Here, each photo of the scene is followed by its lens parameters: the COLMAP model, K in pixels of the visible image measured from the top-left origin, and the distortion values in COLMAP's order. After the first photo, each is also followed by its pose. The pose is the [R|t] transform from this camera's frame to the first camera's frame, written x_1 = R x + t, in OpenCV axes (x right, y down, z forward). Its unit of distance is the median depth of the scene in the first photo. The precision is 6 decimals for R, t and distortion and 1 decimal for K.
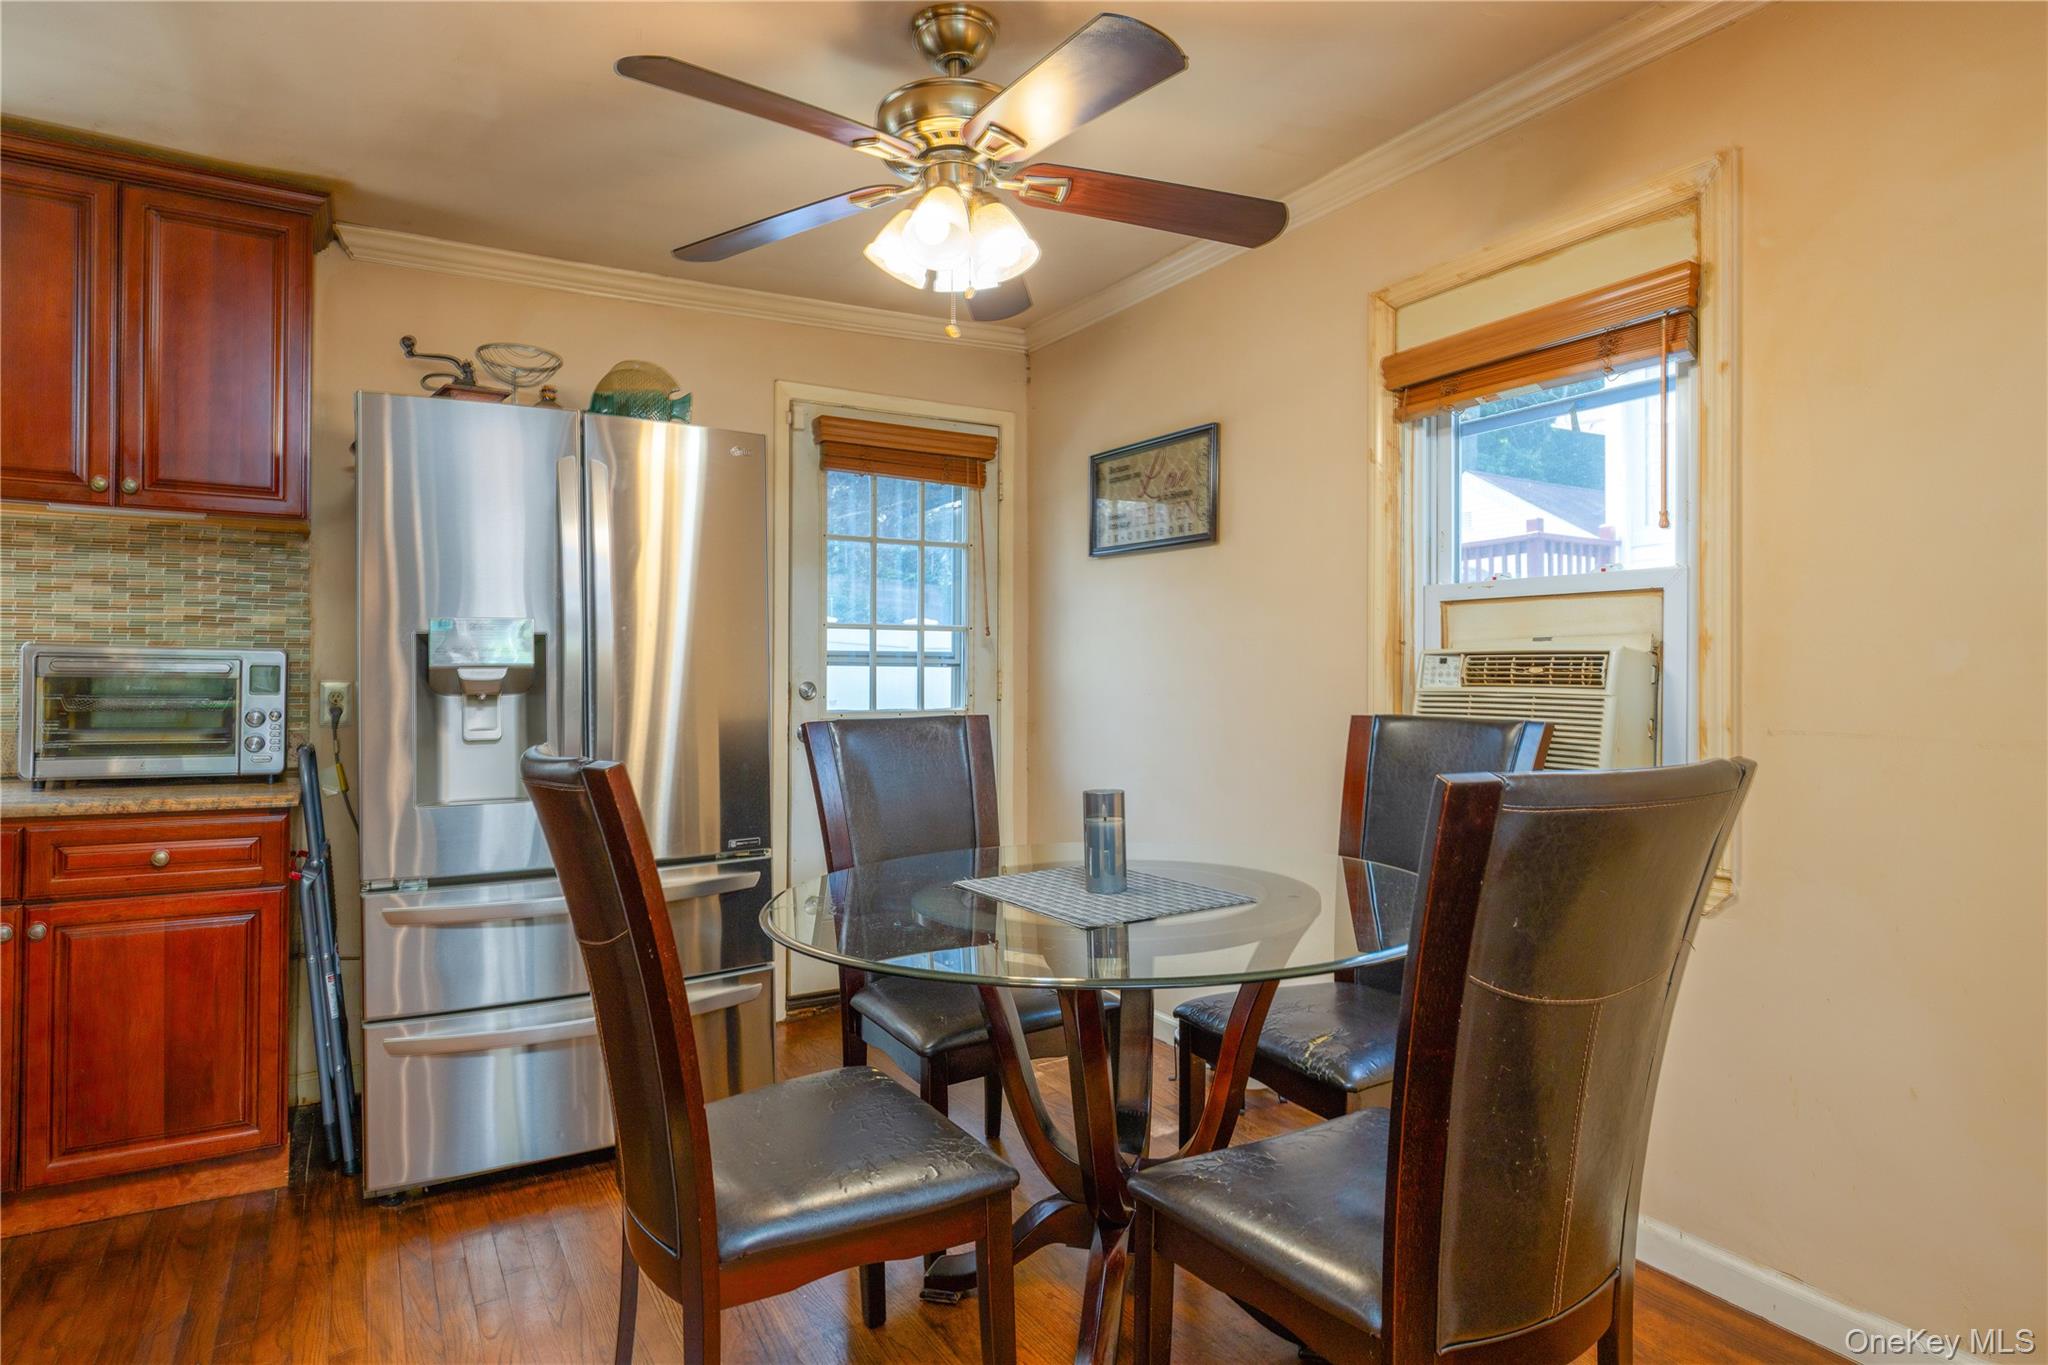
lens RADIAL K [[1102.6, 0, 1009.9], [0, 1102.6, 675.5], [0, 0, 1]] dist [-0.002040, -0.000788]
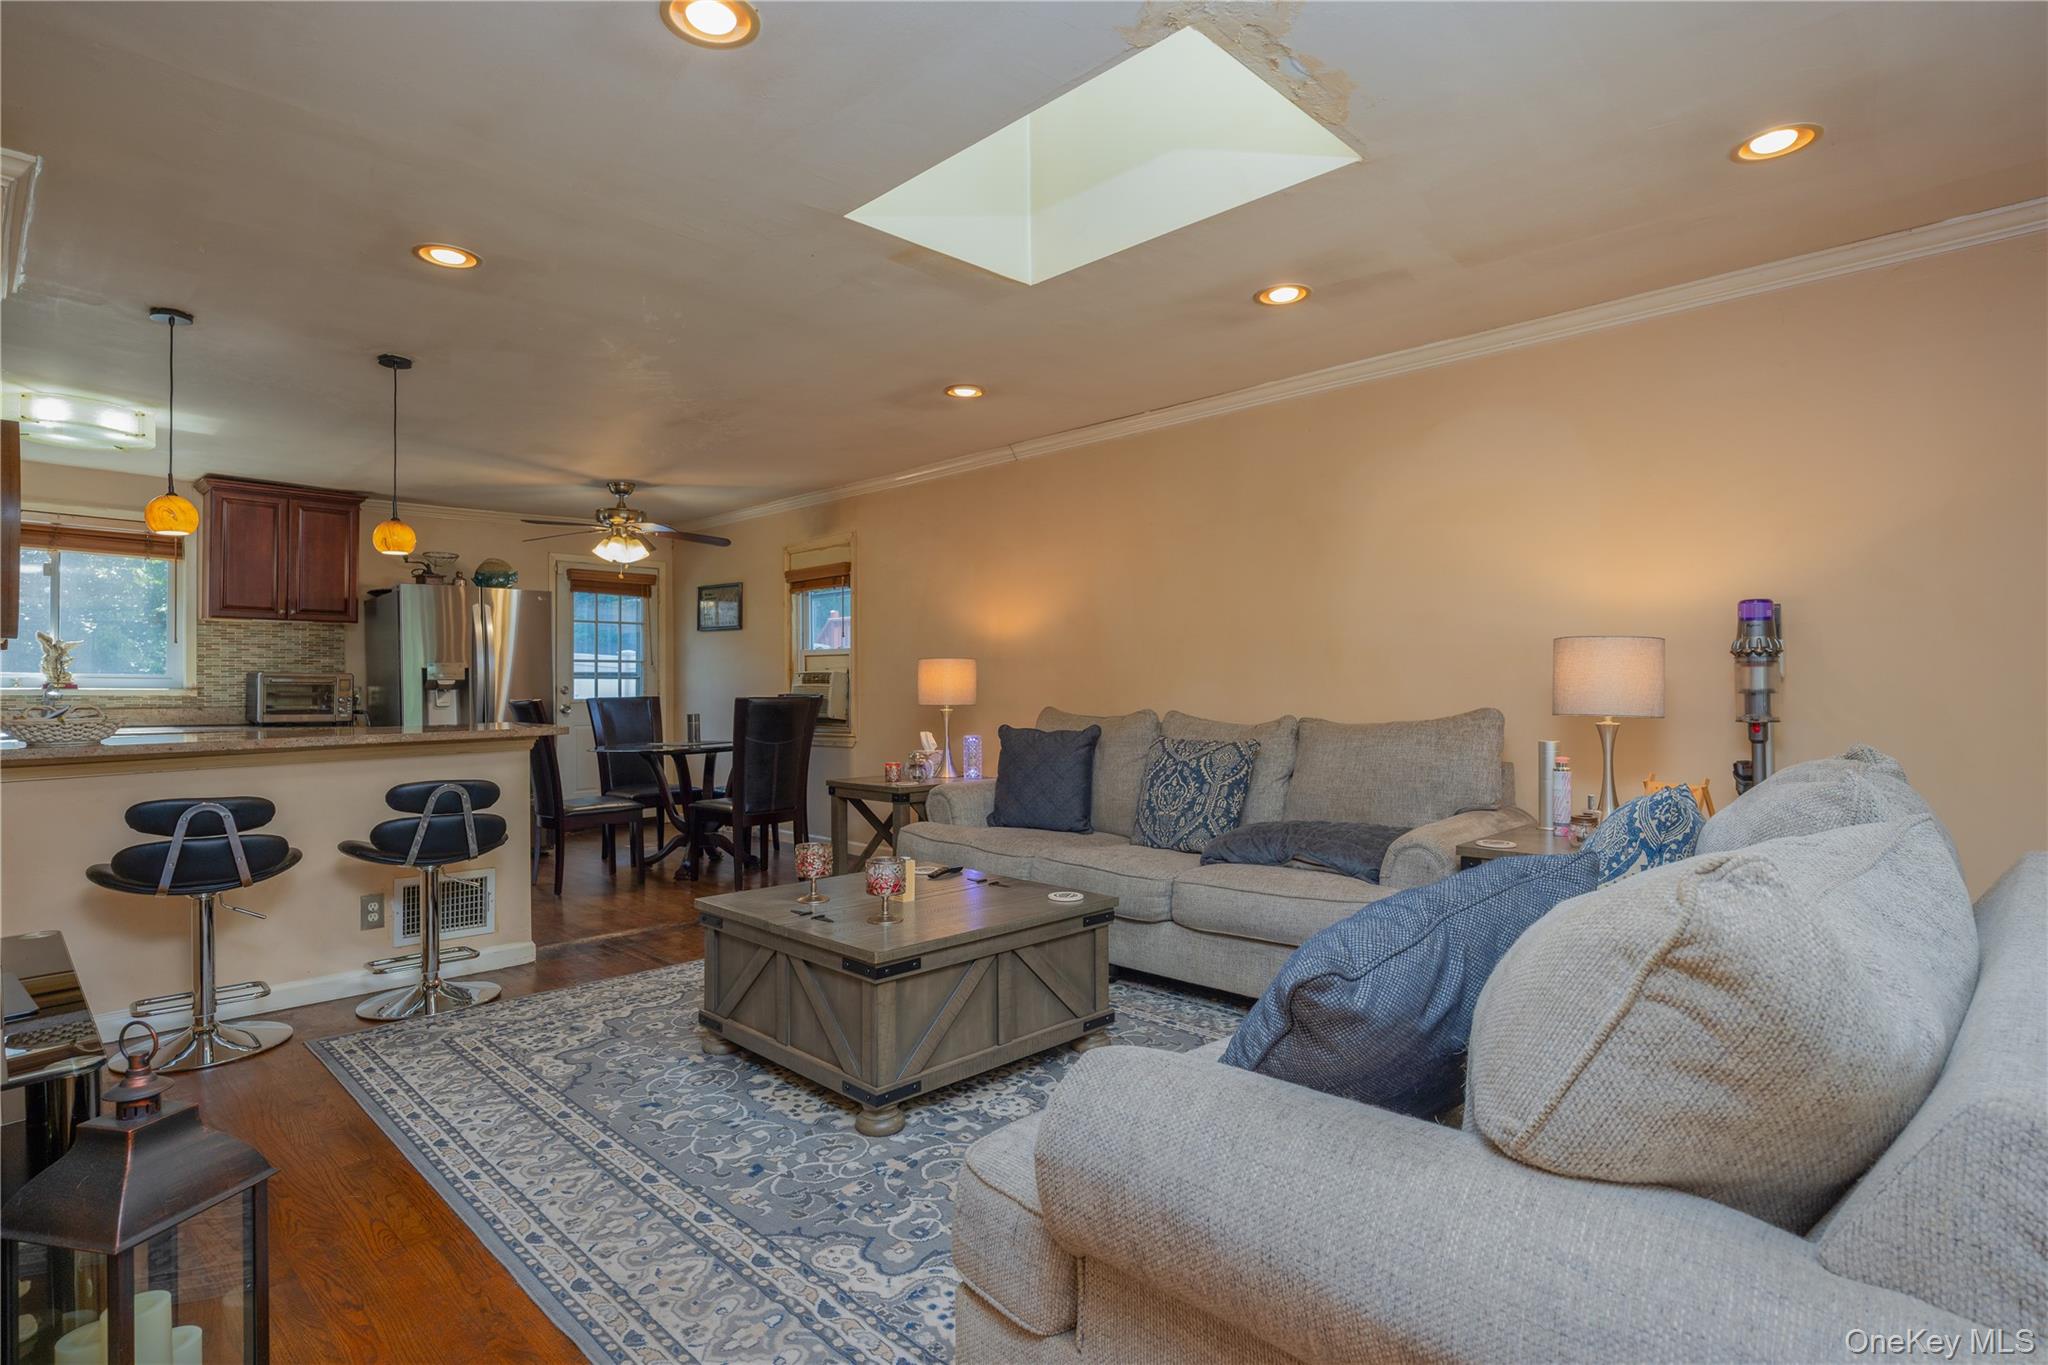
lens RADIAL K [[1022.6, 0, 1027.9], [0, 1022.6, 678.3], [0, 0, 1]] dist [0.002285, 0.000573]
pose [[0.963526, -0.006861, 0.267527, 0.239139], [0.008986, 0.999937, -0.006720, 0.017991], [-0.267464, 0.008879, 0.963527, -1.799420]]
